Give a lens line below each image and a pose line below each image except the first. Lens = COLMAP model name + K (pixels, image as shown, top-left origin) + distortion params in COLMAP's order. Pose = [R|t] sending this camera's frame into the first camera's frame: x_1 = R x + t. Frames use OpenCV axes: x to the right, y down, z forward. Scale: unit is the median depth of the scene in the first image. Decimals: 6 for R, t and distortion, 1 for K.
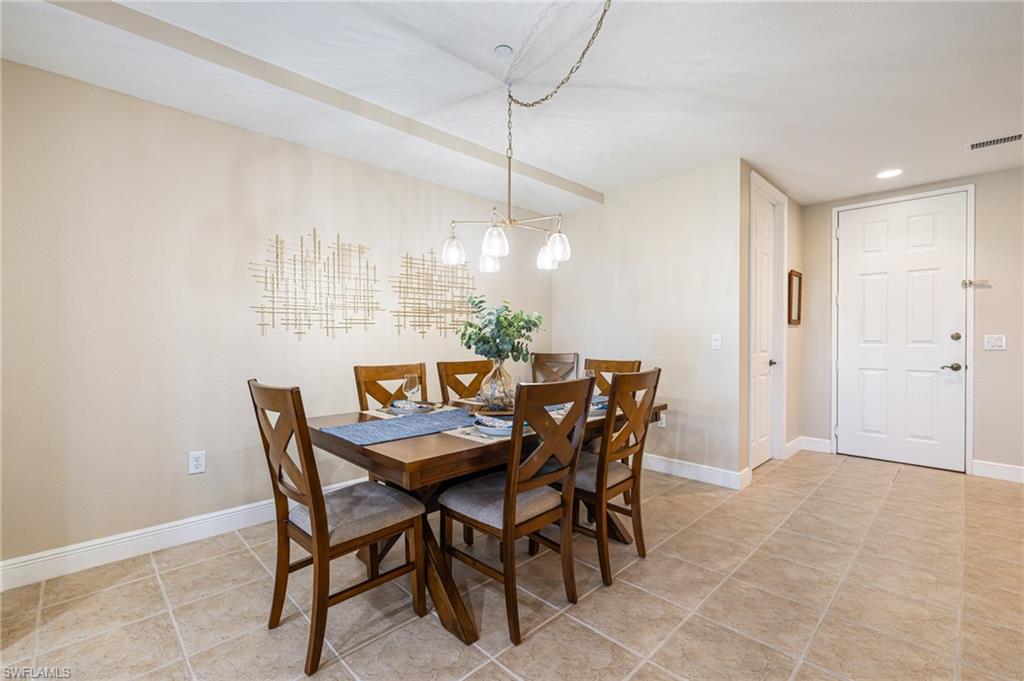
lens RADIAL K [[443.7, 0, 516.1], [0, 443.7, 341.4], [0, 0, 1]] dist [-0.000026, 0.000092]
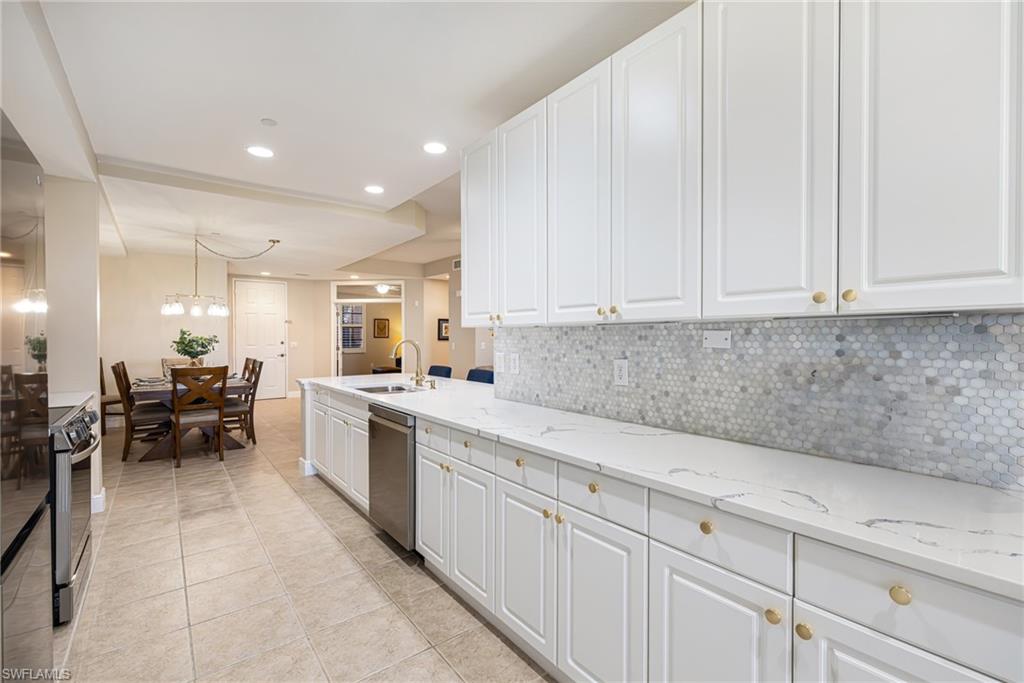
lens RADIAL K [[443.7, 0, 514.0], [0, 443.7, 337.3], [0, 0, 1]] dist [-0.000026, 0.000092]
pose [[0.104830, -0.001115, 0.994490, -1.399477], [0.011329, 0.999936, -0.000073, -0.027885], [-0.994426, 0.011274, 0.104836, -0.560288]]
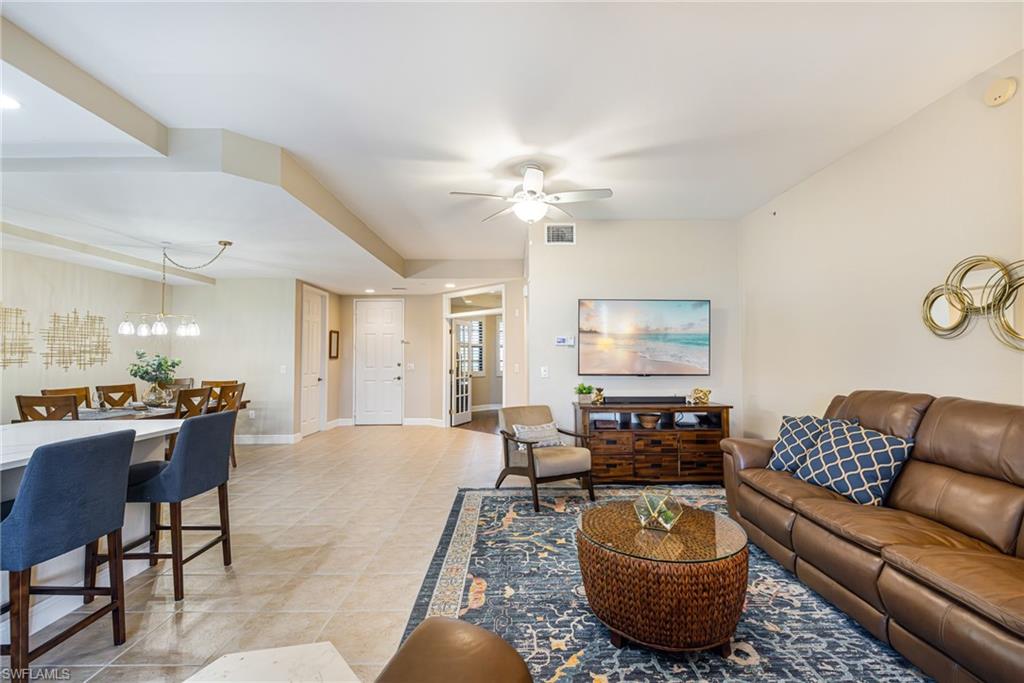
lens RADIAL K [[443.7, 0, 515.1], [0, 443.7, 340.0], [0, 0, 1]] dist [-0.000026, 0.000092]
pose [[0.692999, 0.025753, 0.720479, -0.242464], [0.012685, 0.998772, -0.047901, -0.022031], [-0.720827, 0.042334, 0.691821, -1.063481]]
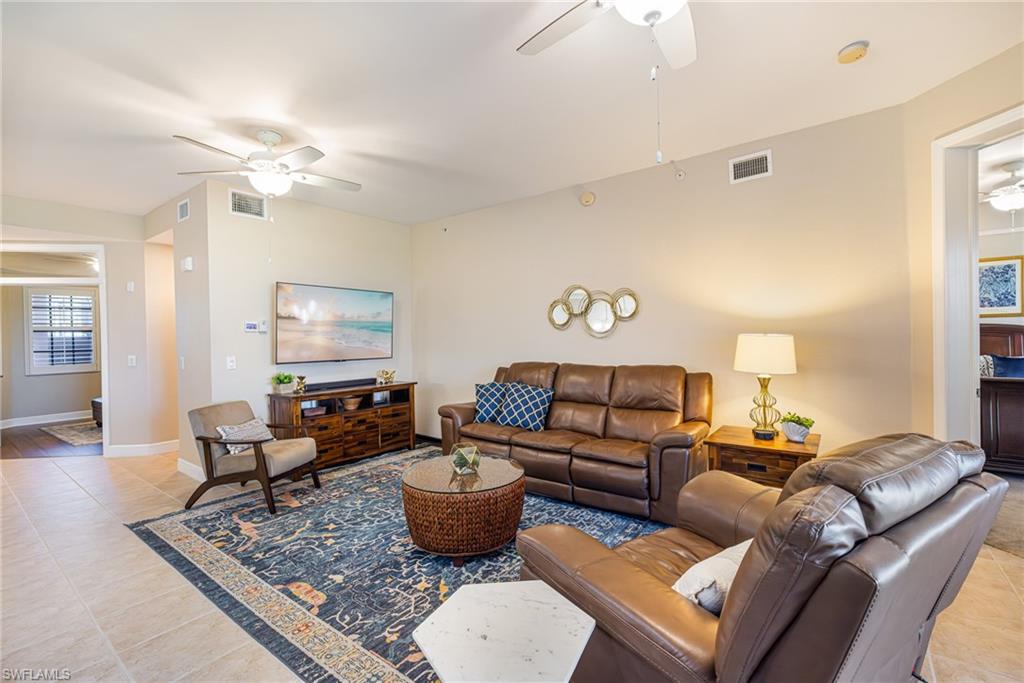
lens RADIAL K [[443.7, 0, 513.9], [0, 443.7, 341.1], [0, 0, 1]] dist [-0.000026, 0.000092]
pose [[-0.143171, -0.007441, 0.989670, -0.469880], [0.029198, 0.999505, 0.011739, -0.038043], [-0.989267, 0.030578, -0.142882, -0.752888]]
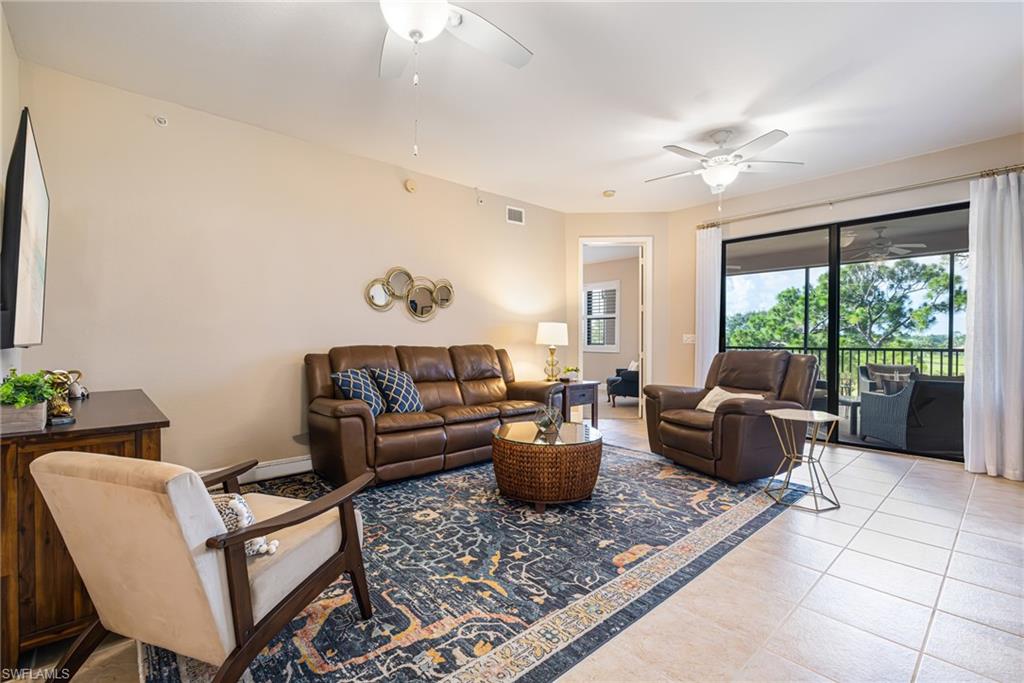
lens RADIAL K [[455.2, 0, 508.9], [0, 455.2, 340.6], [0, 0, 1]] dist [-0.000711, 0.000386]
pose [[-0.998608, -0.004488, 0.052553, 0.368020], [-0.003591, 0.999847, 0.017139, 0.006428], [-0.052621, 0.016927, -0.998471, 0.142258]]
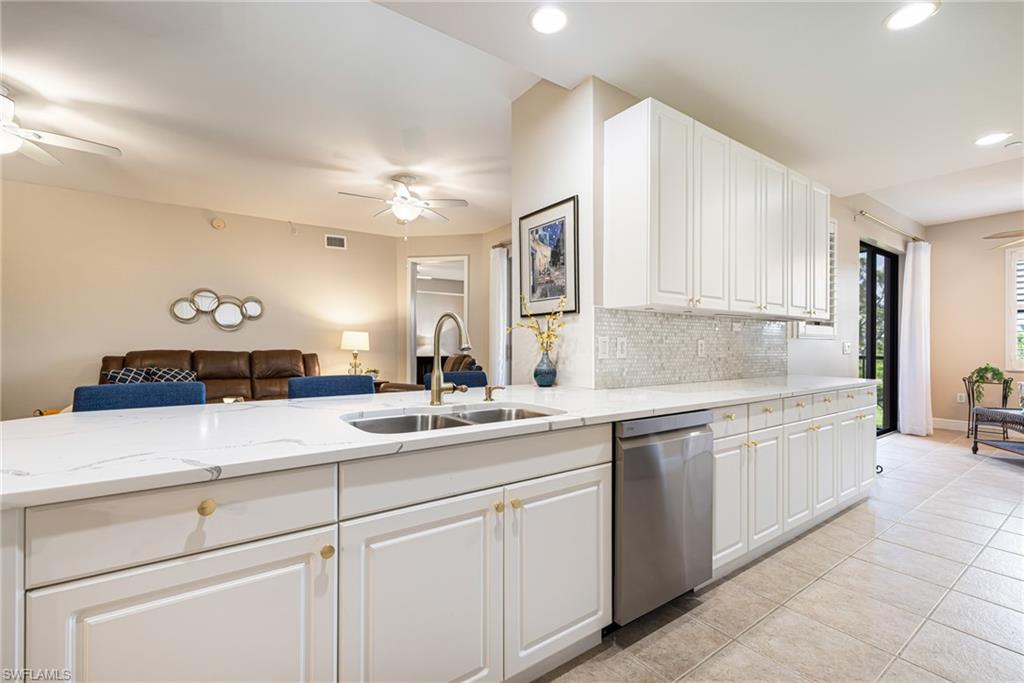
lens RADIAL K [[443.7, 0, 511.8], [0, 443.7, 344.2], [0, 0, 1]] dist [-0.000026, 0.000092]
pose [[-0.986812, -0.003421, 0.161837, -0.577361], [-0.001885, 0.999952, 0.009641, 0.005099], [-0.161862, 0.009209, -0.986770, 0.258347]]
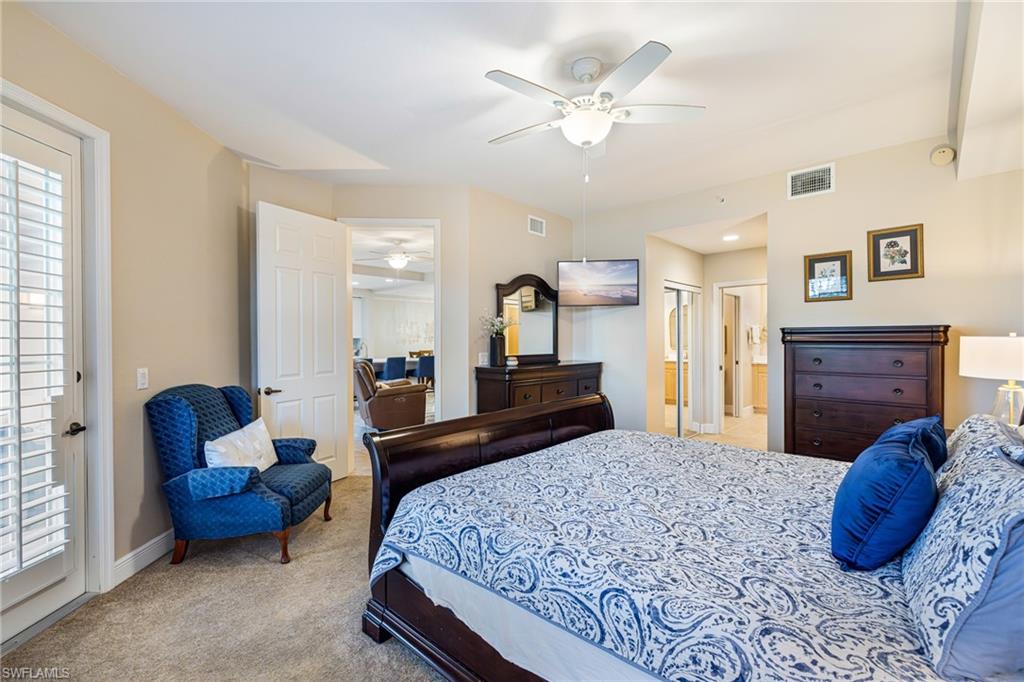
lens RADIAL K [[448.7, 0, 513.6], [0, 448.7, 339.7], [0, 0, 1]] dist [-0.001692, -0.000127]
pose [[0.999214, -0.011389, 0.037982, 0.346195], [0.011637, 0.999912, -0.006309, -0.015774], [-0.037907, 0.006746, 0.999259, -2.841011]]
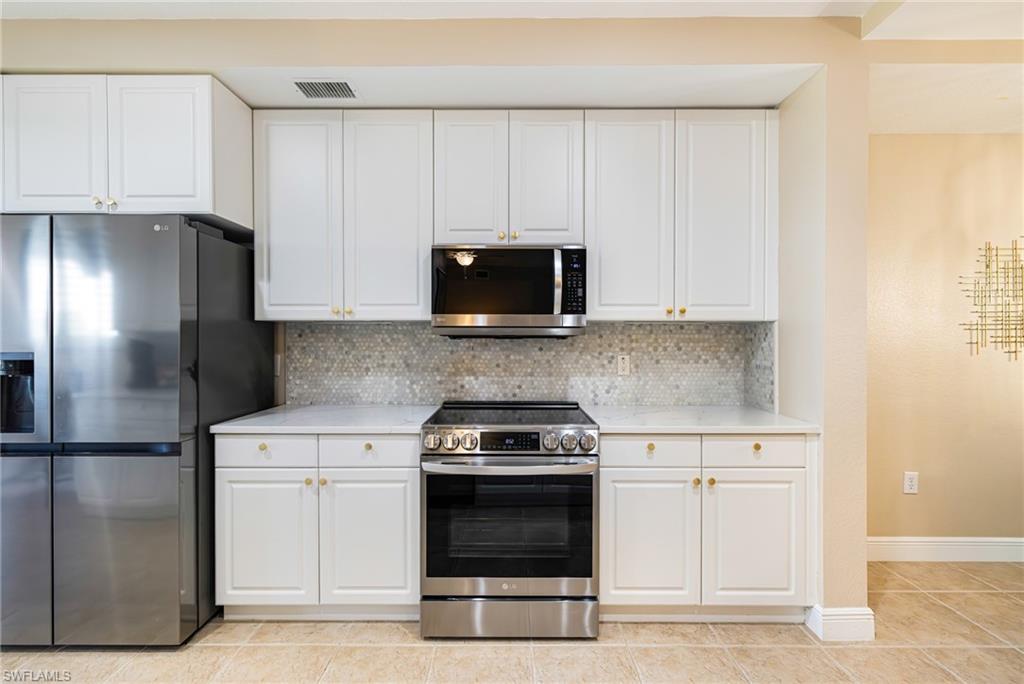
lens RADIAL K [[443.7, 0, 510.1], [0, 443.7, 341.7], [0, 0, 1]] dist [-0.000026, 0.000092]
pose [[0.707908, 0.002898, -0.706298, -0.468032], [-0.008089, 0.999959, -0.004004, -0.023041], [0.706258, 0.008548, 0.707903, -0.242998]]
